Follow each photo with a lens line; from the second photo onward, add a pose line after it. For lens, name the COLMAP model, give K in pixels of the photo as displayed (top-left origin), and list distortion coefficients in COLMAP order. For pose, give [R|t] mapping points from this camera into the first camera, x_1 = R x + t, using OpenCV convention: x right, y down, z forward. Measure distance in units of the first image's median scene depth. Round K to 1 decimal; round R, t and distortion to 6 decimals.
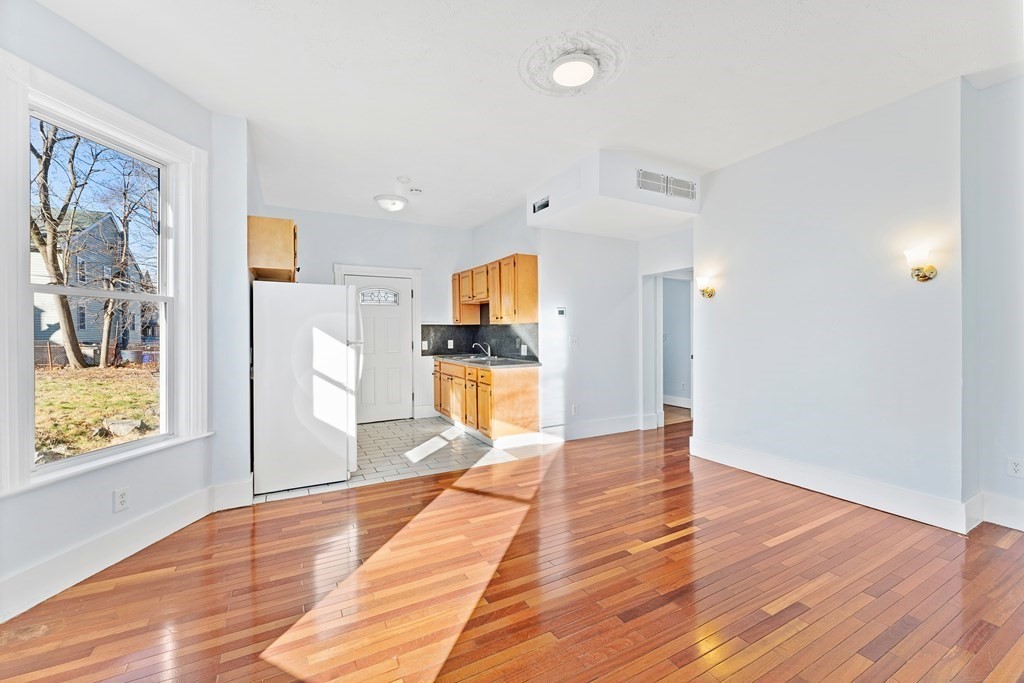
lens RADIAL K [[416.5, 0, 512.0], [0, 416.5, 341.5], [0, 0, 1]] dist [0.002574, 0.000272]
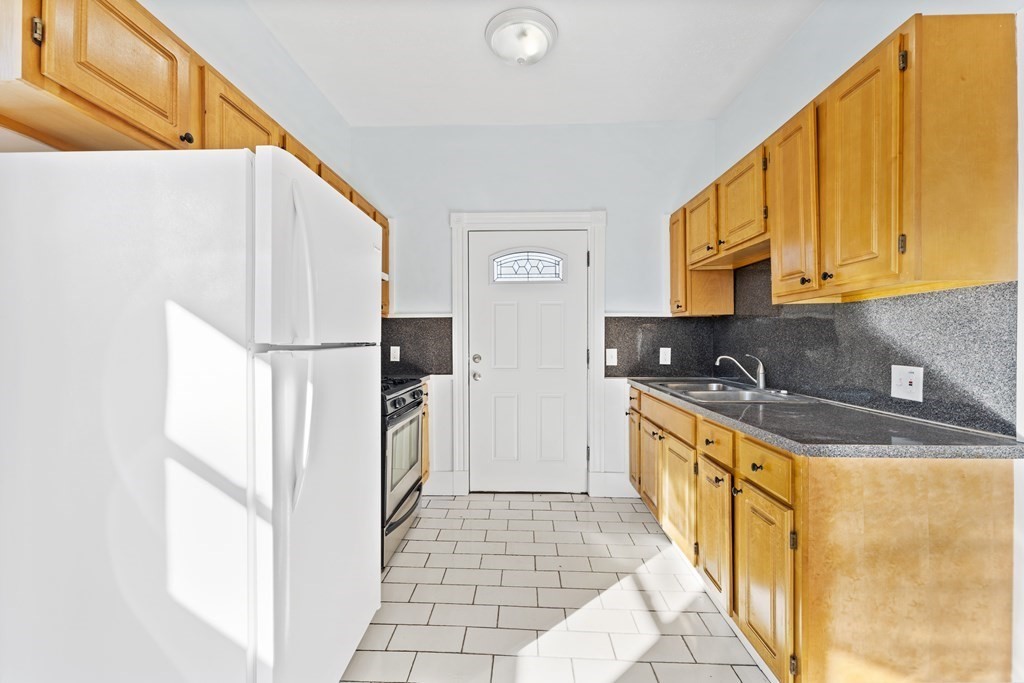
lens RADIAL K [[423.0, 0, 512.0], [0, 423.0, 341.5], [0, 0, 1]] dist [0.038279, 0.000121]
pose [[0.862937, 0.004054, -0.505296, -0.054838], [-0.010693, 0.999890, -0.010237, -0.003318], [0.505199, 0.014237, 0.862885, 0.524164]]
